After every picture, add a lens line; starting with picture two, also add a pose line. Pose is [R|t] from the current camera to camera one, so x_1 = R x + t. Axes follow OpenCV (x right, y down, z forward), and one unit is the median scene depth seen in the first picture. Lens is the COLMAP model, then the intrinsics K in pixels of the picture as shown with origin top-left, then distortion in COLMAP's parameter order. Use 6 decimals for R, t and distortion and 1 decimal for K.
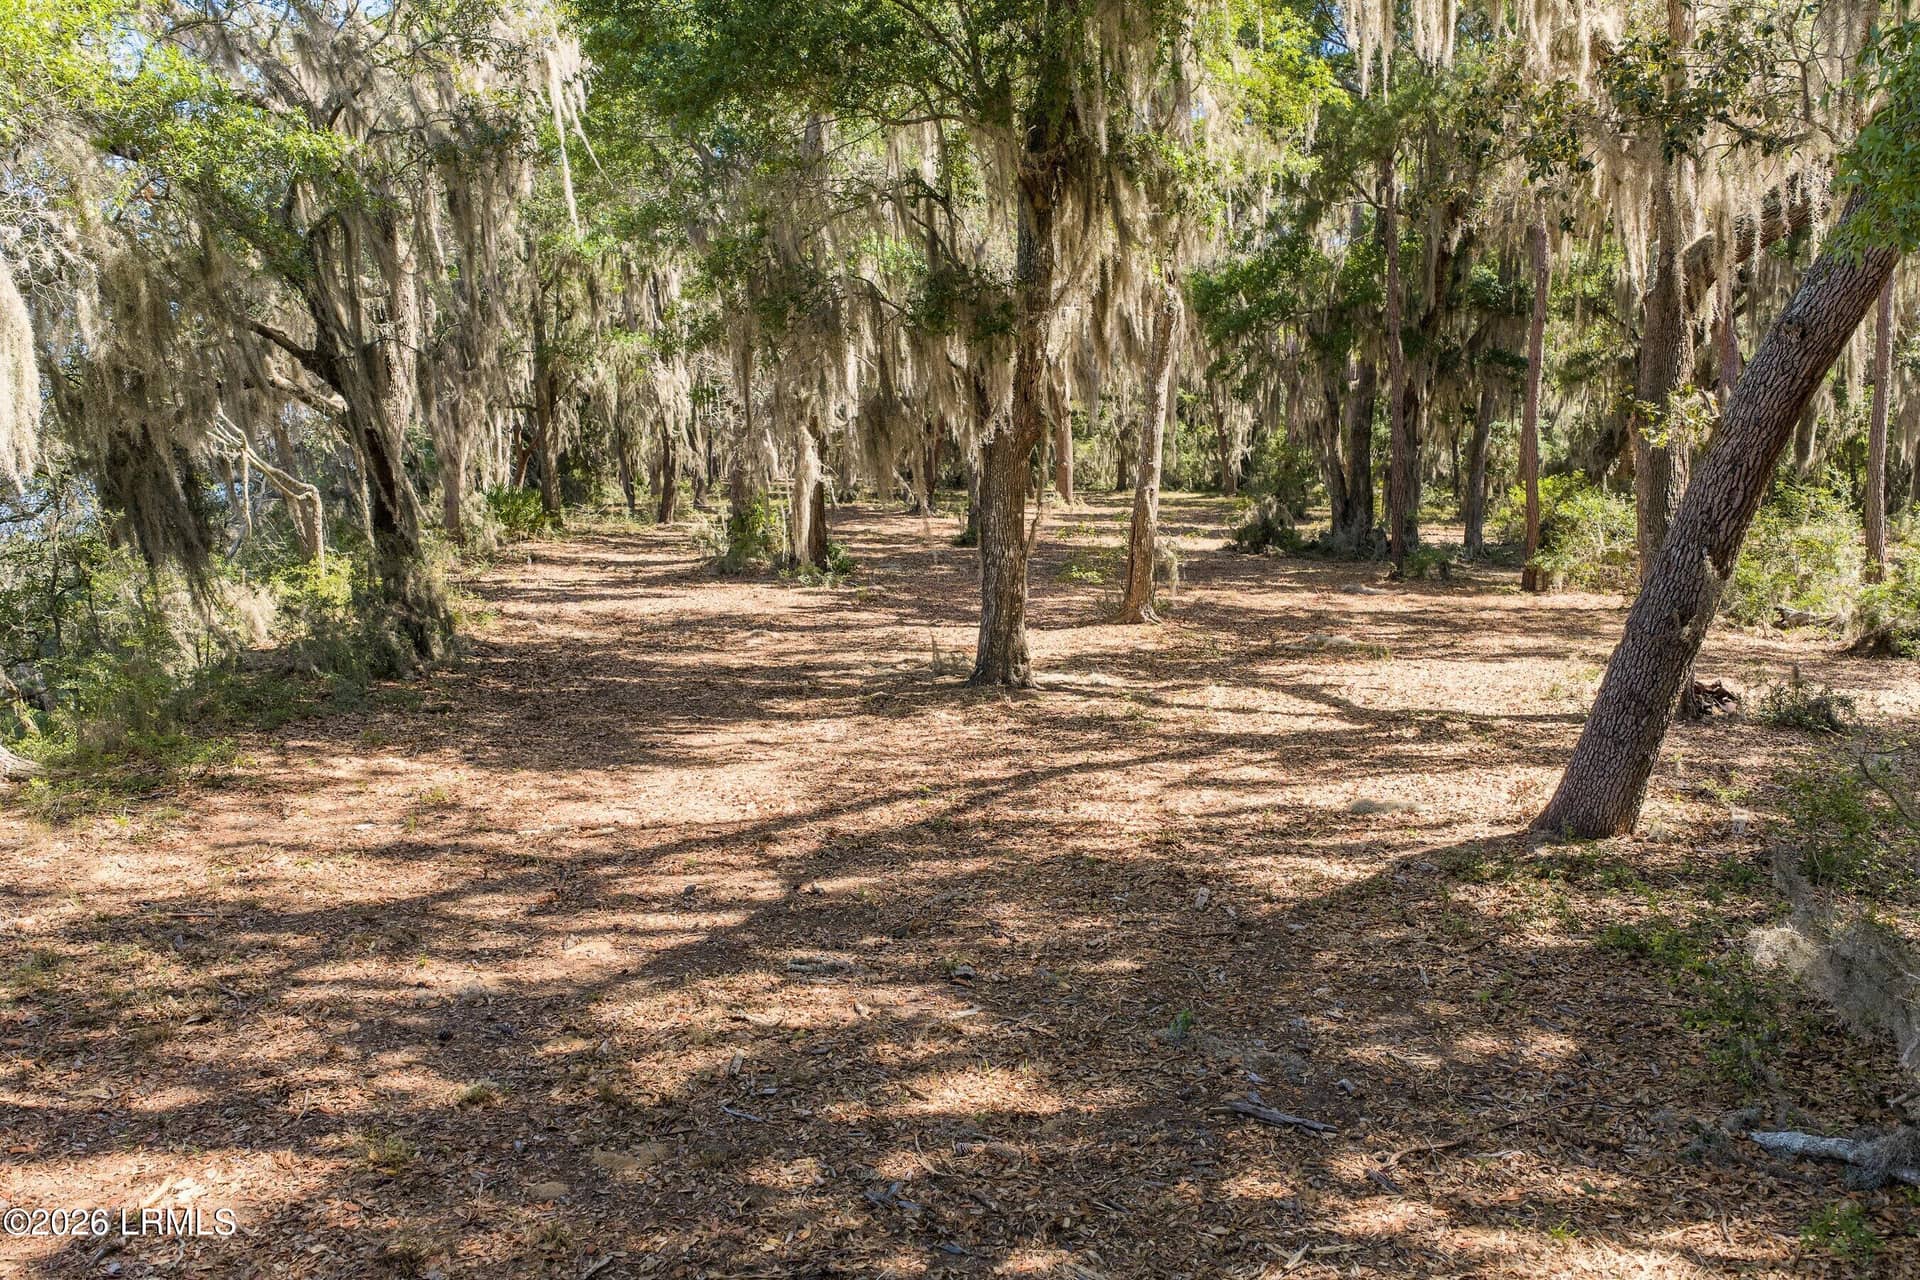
lens RADIAL K [[1631.6, 0, 946.1], [0, 1631.6, 645.2], [0, 0, 1]] dist [0.011537, -0.033987]
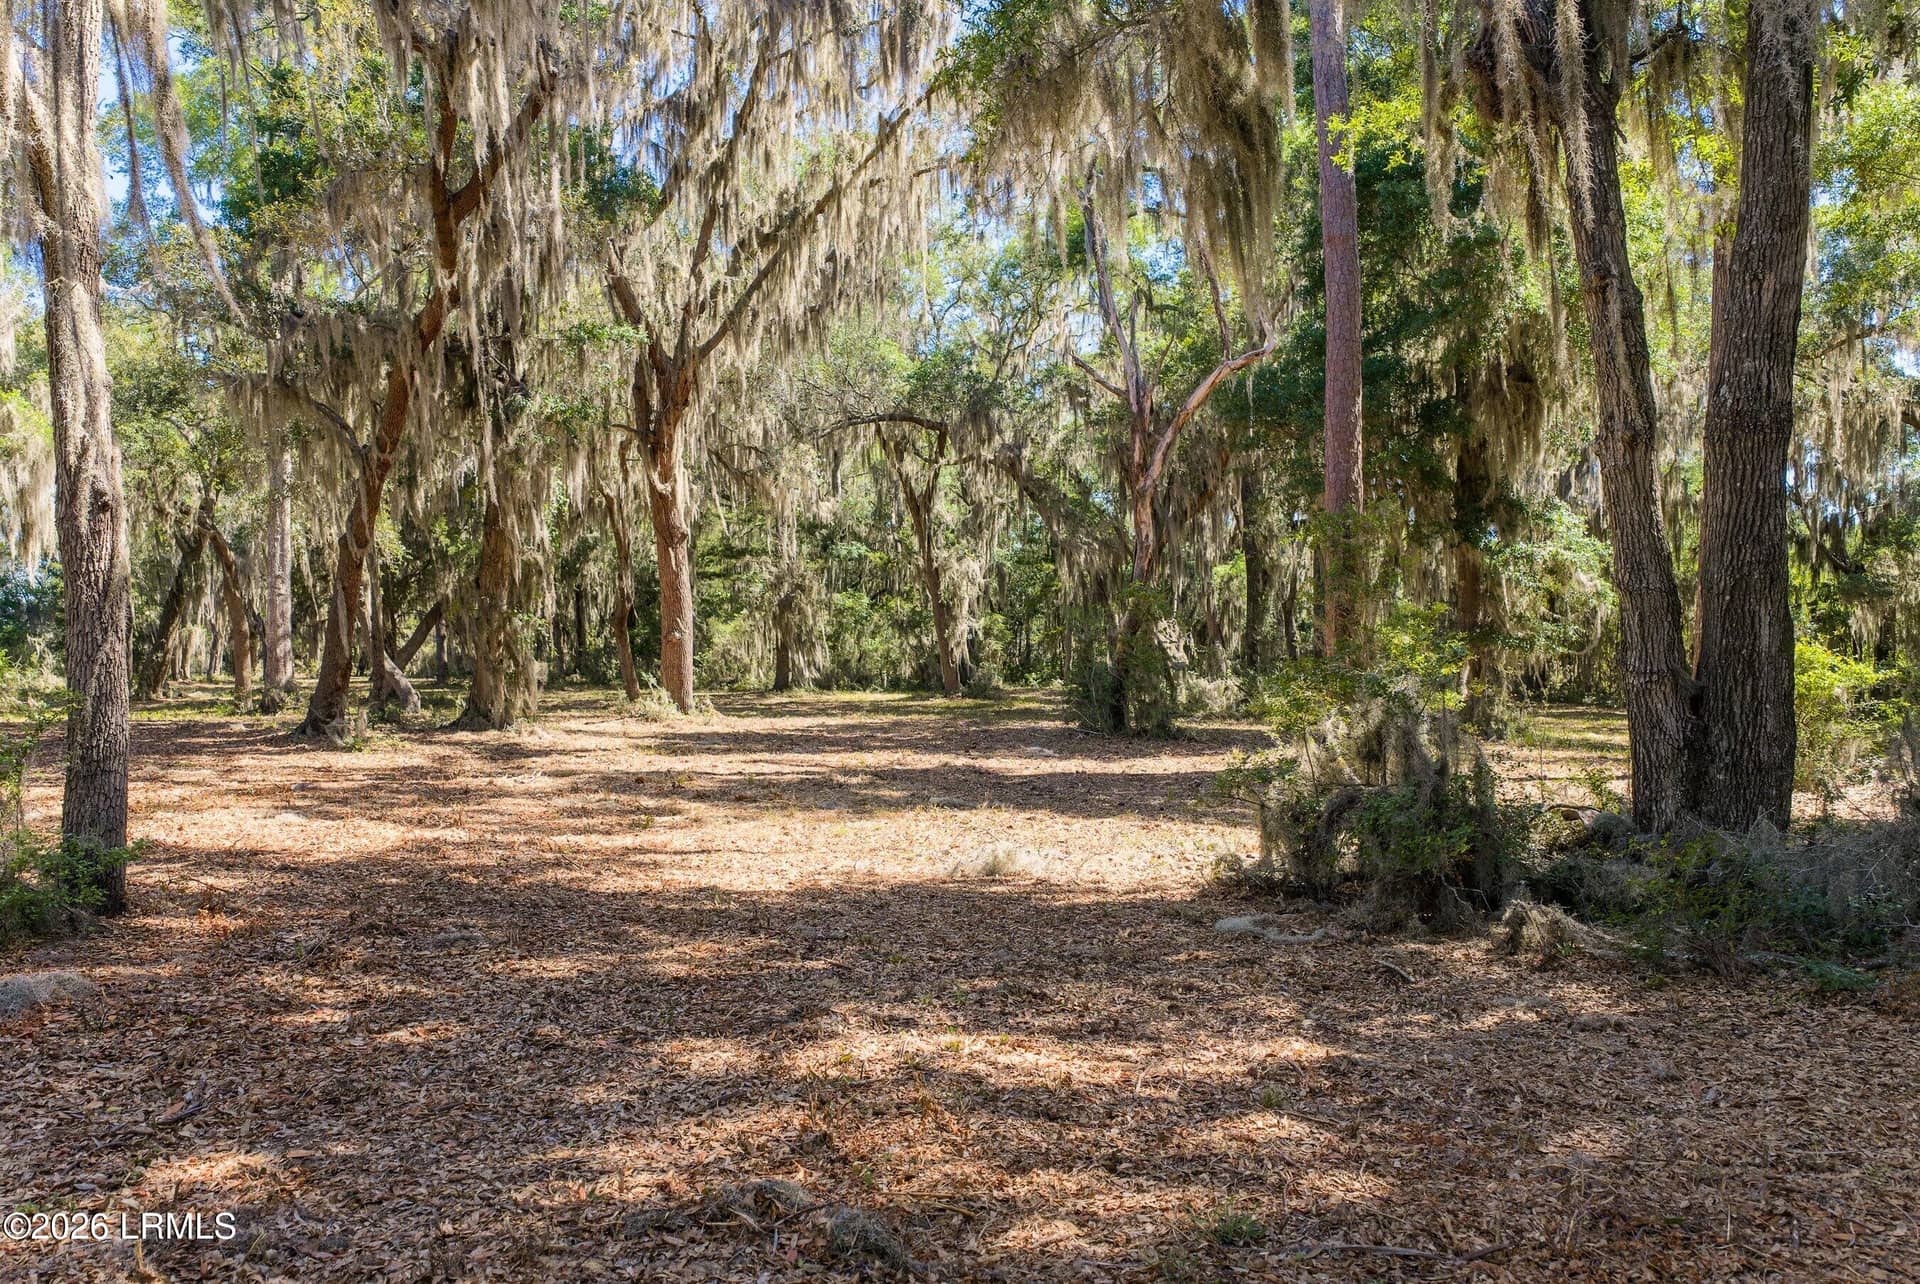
lens RADIAL K [[1618.1, 0, 960.0], [0, 1618.1, 642.0], [0, 0, 1]] dist [0.004249, -0.016328]
pose [[0.975865, -0.000186, 0.218373, 0.155281], [0.028133, 0.991774, -0.124873, -0.135844], [-0.216554, 0.128003, 0.967843, 1.560277]]
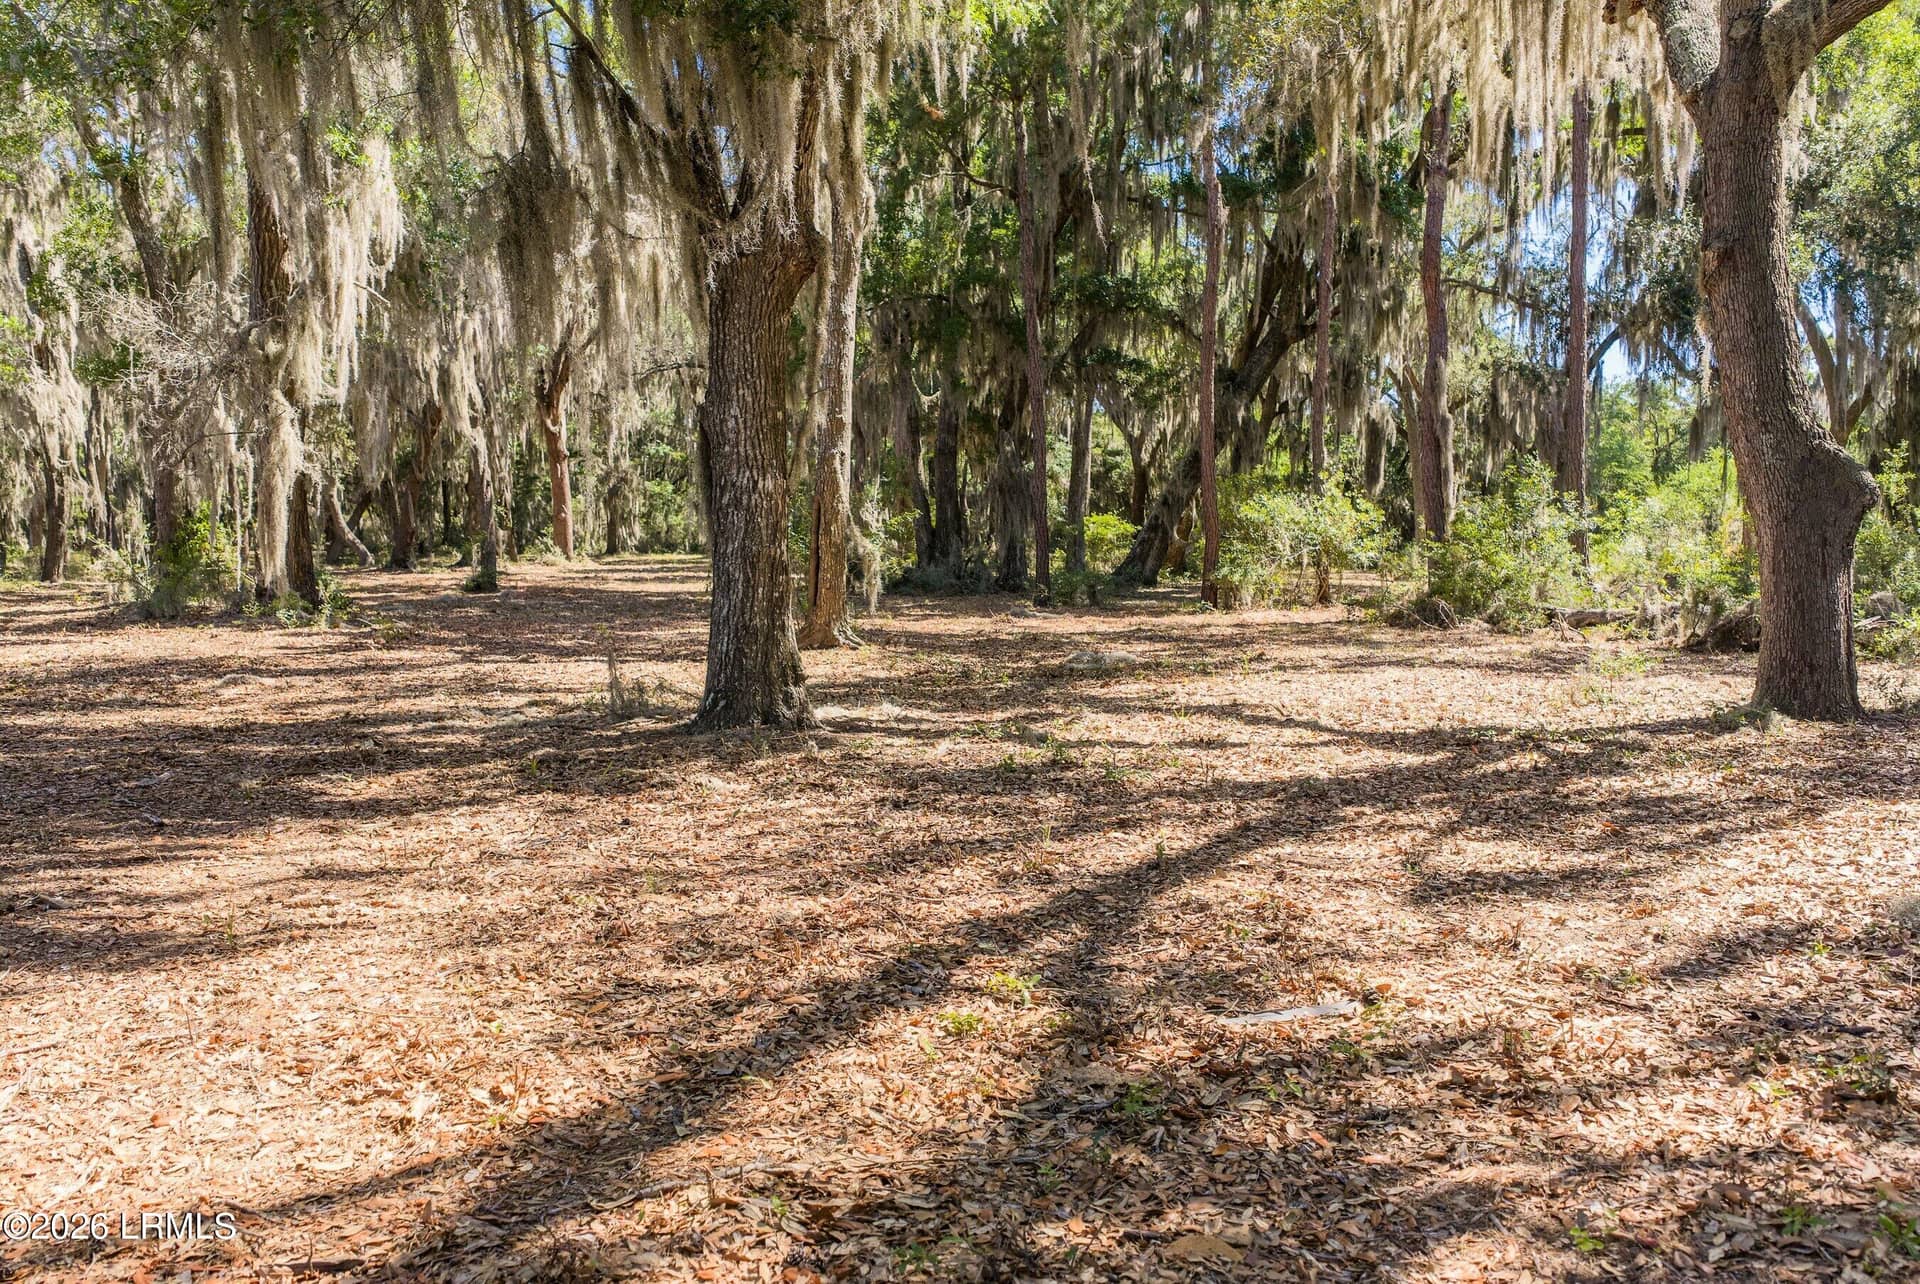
lens RADIAL K [[1631.6, 0, 946.1], [0, 1631.6, 647.2], [0, 0, 1]] dist [0.011537, -0.033987]
pose [[0.944909, -0.036253, 0.325319, -0.064780], [0.052345, 0.997793, -0.040847, 0.018384], [-0.323121, 0.055625, 0.944722, 0.363715]]
